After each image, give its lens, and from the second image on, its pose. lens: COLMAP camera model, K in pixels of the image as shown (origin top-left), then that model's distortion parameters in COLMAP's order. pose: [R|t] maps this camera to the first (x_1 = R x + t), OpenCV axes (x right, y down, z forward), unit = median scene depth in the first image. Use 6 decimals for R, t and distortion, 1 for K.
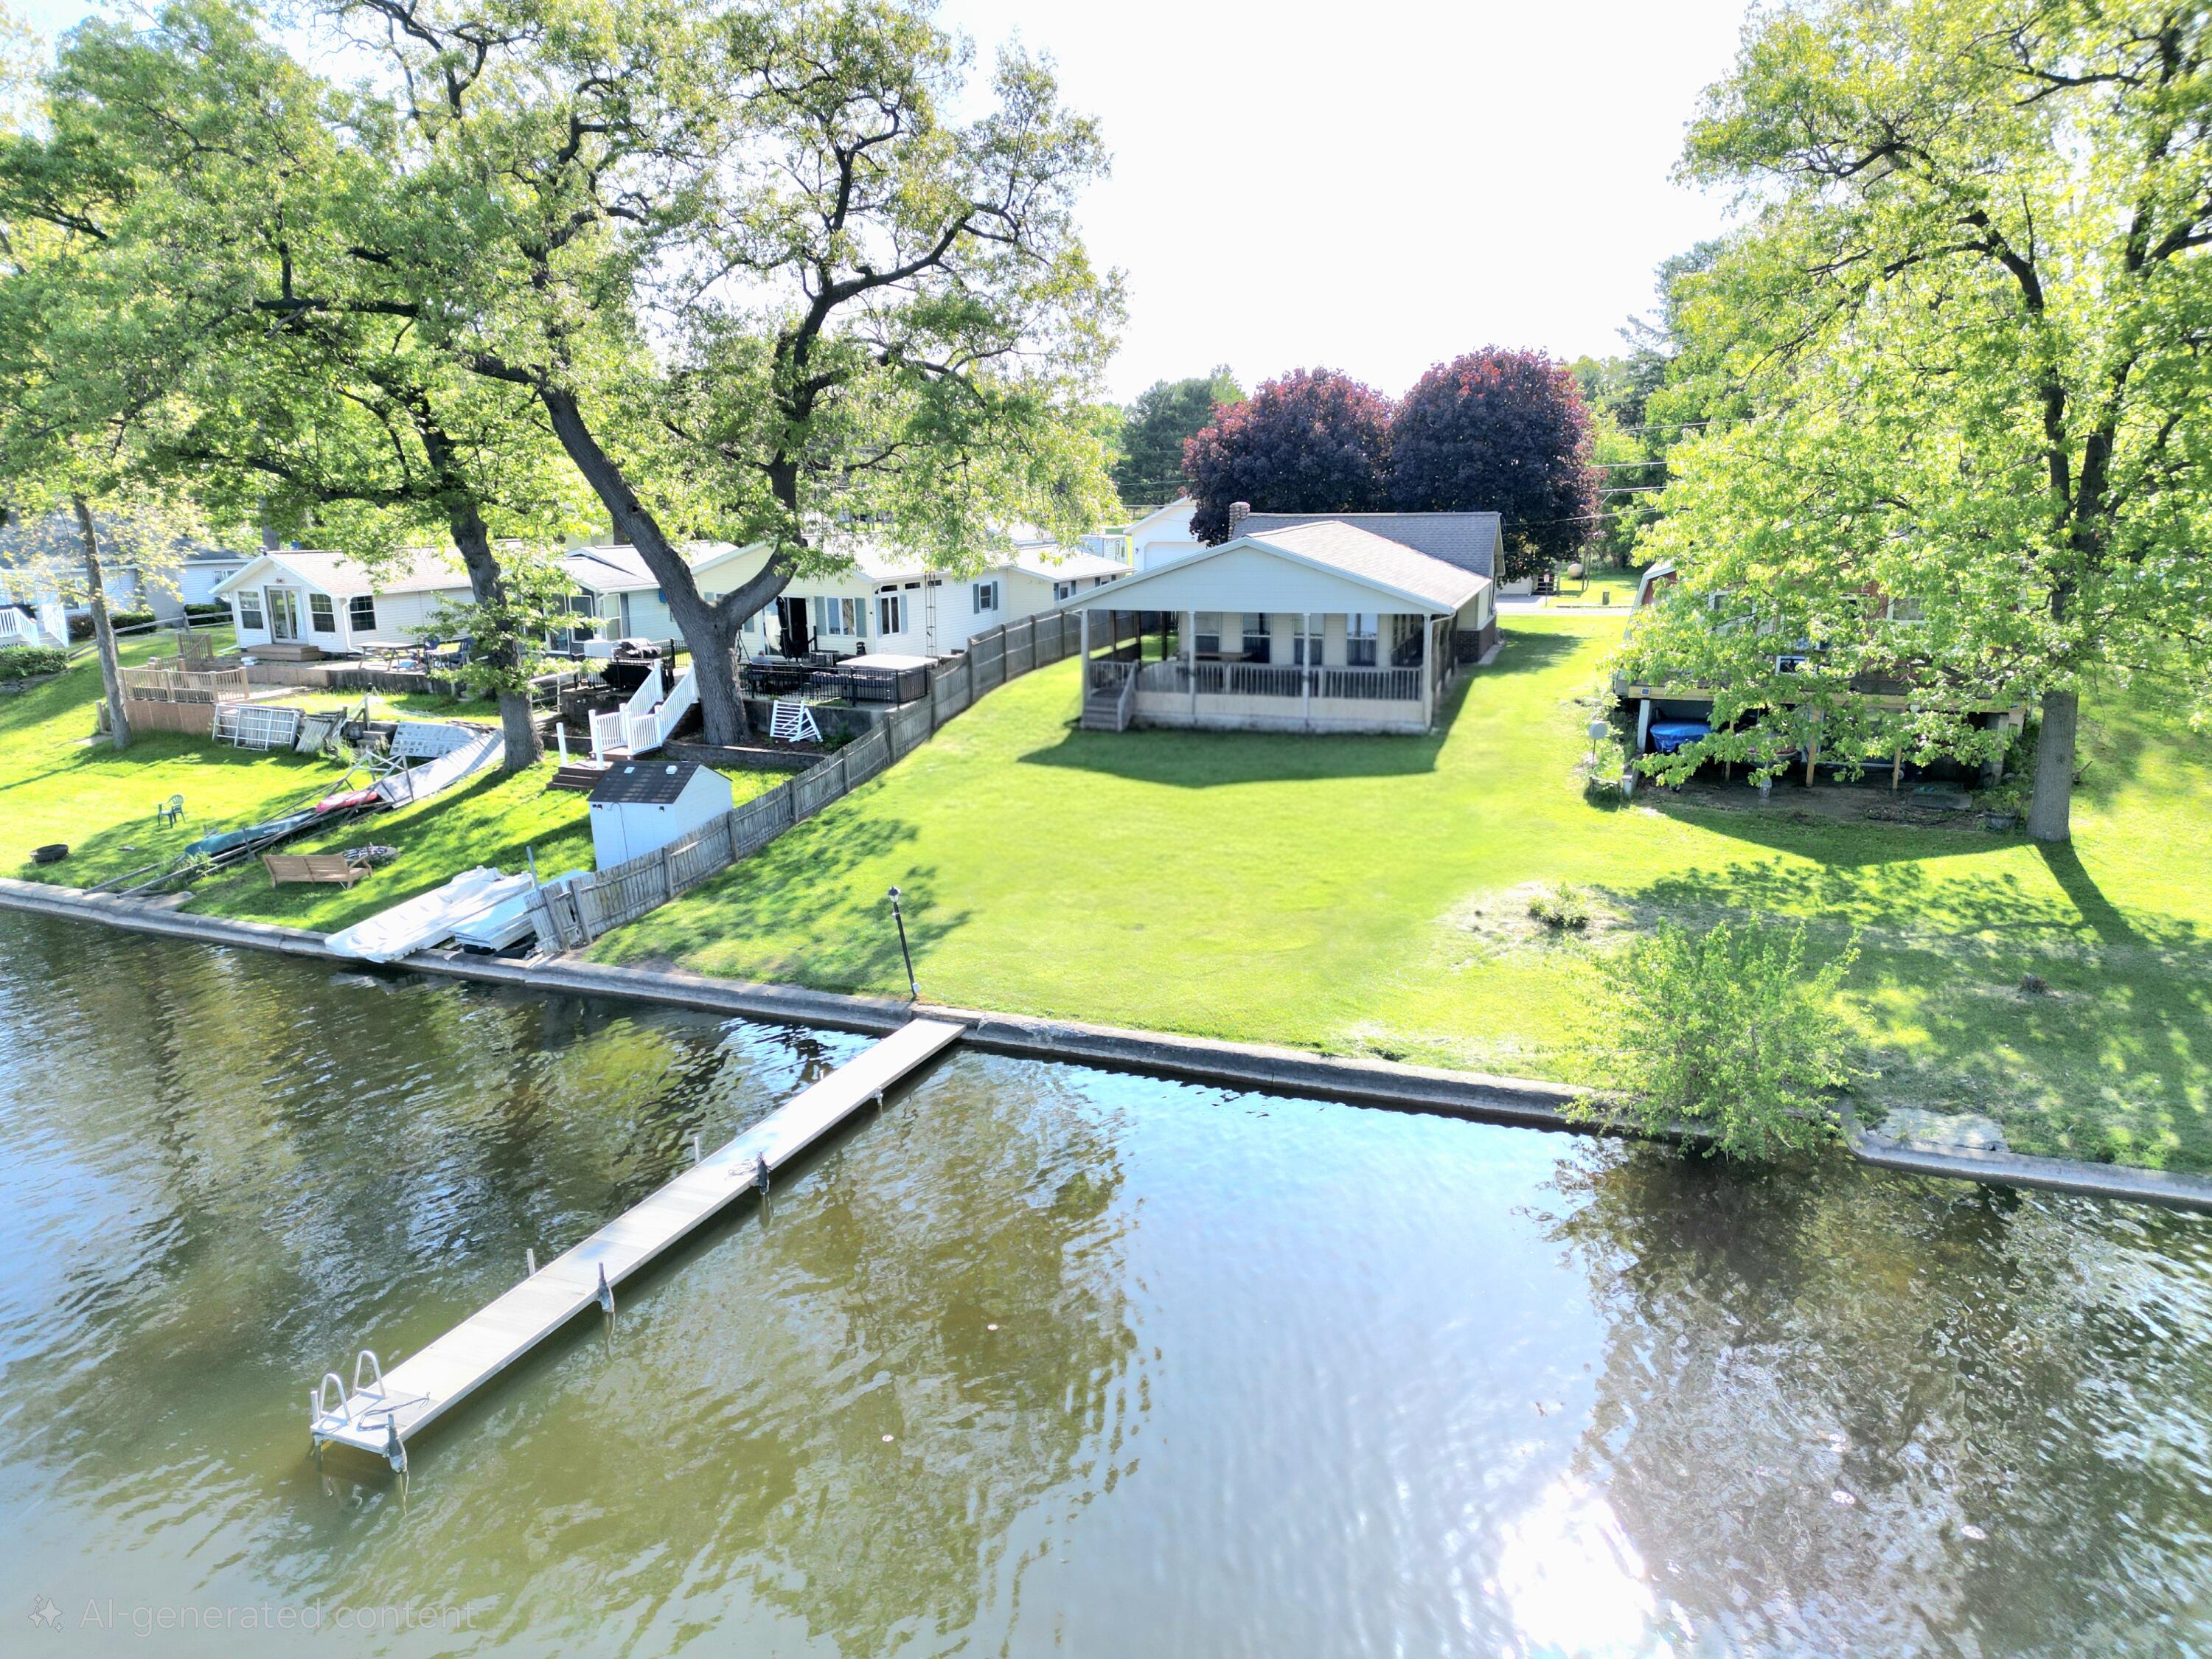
lens RADIAL K [[1510.9, 0, 1106.0], [0, 1510.9, 829.5], [0, 0, 1]] dist [0.001768, 0.000390]
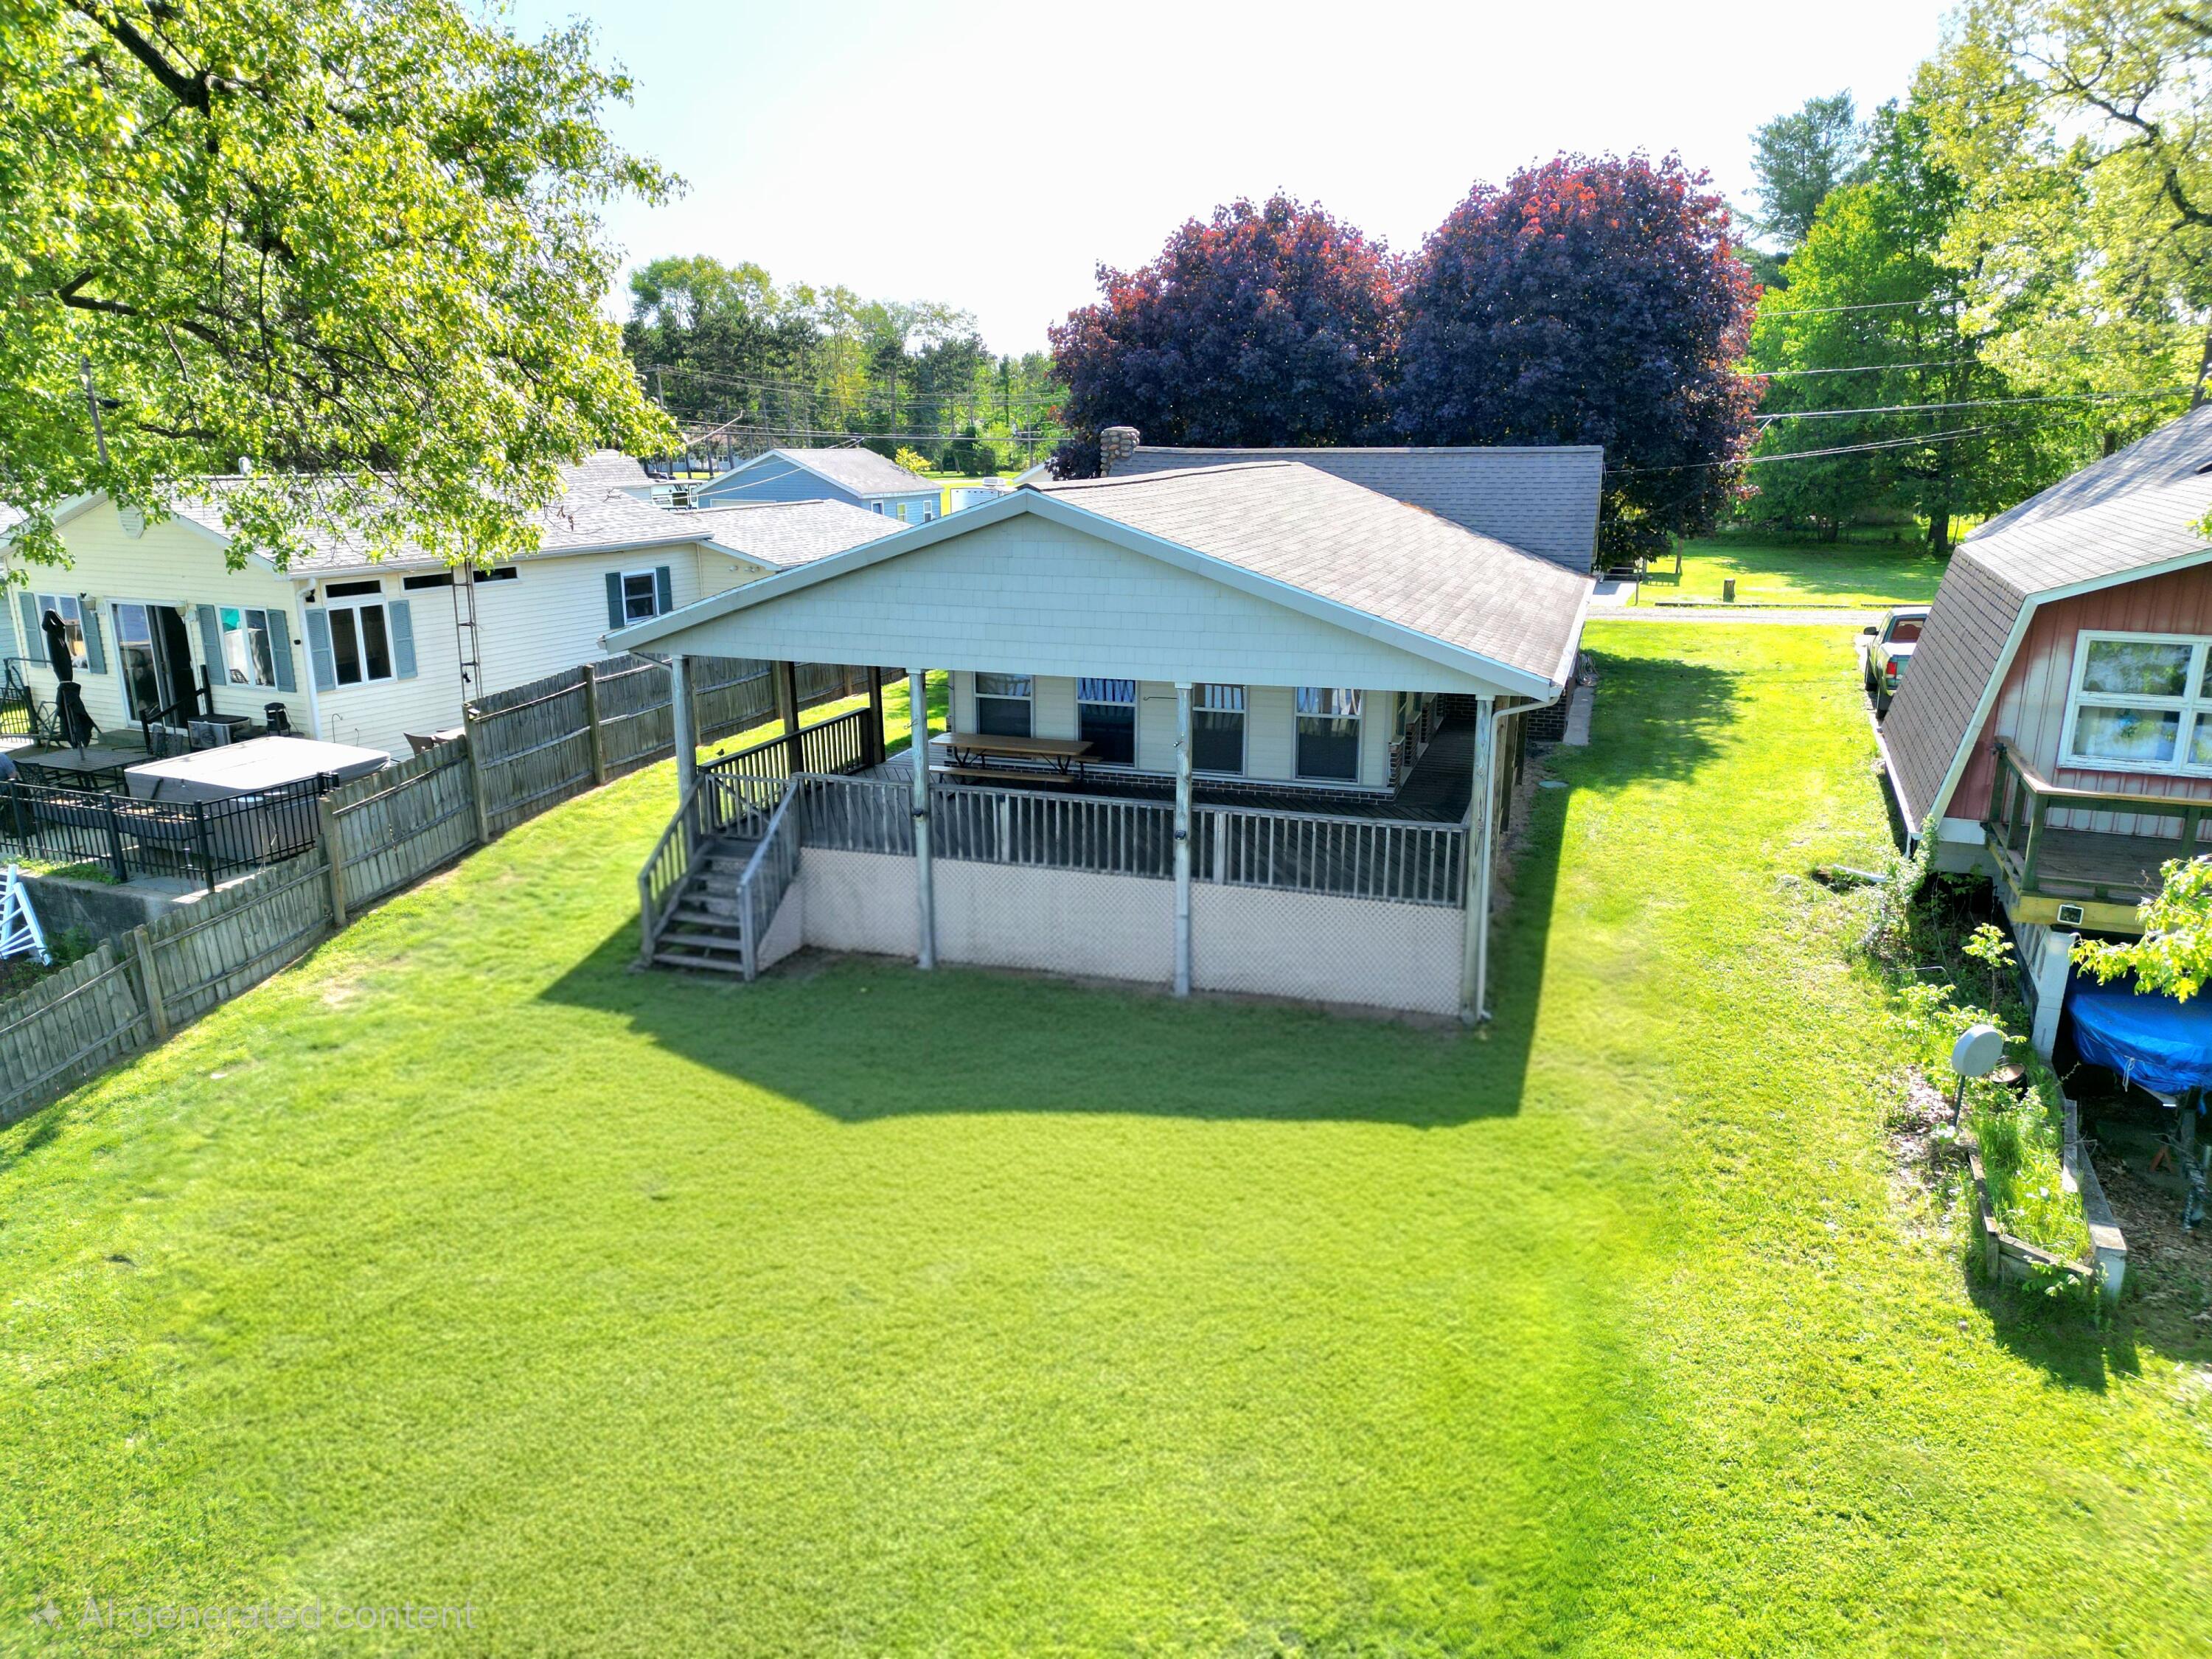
lens RADIAL K [[1577.5, 0, 1106.0], [0, 1577.5, 829.5], [0, 0, 1]] dist [-0.004874, -0.002877]
pose [[0.999940, 0.008906, 0.006309, 0.095081], [-0.009045, 0.999711, 0.022295, -0.097354], [-0.006109, -0.022351, 0.999732, 0.500455]]
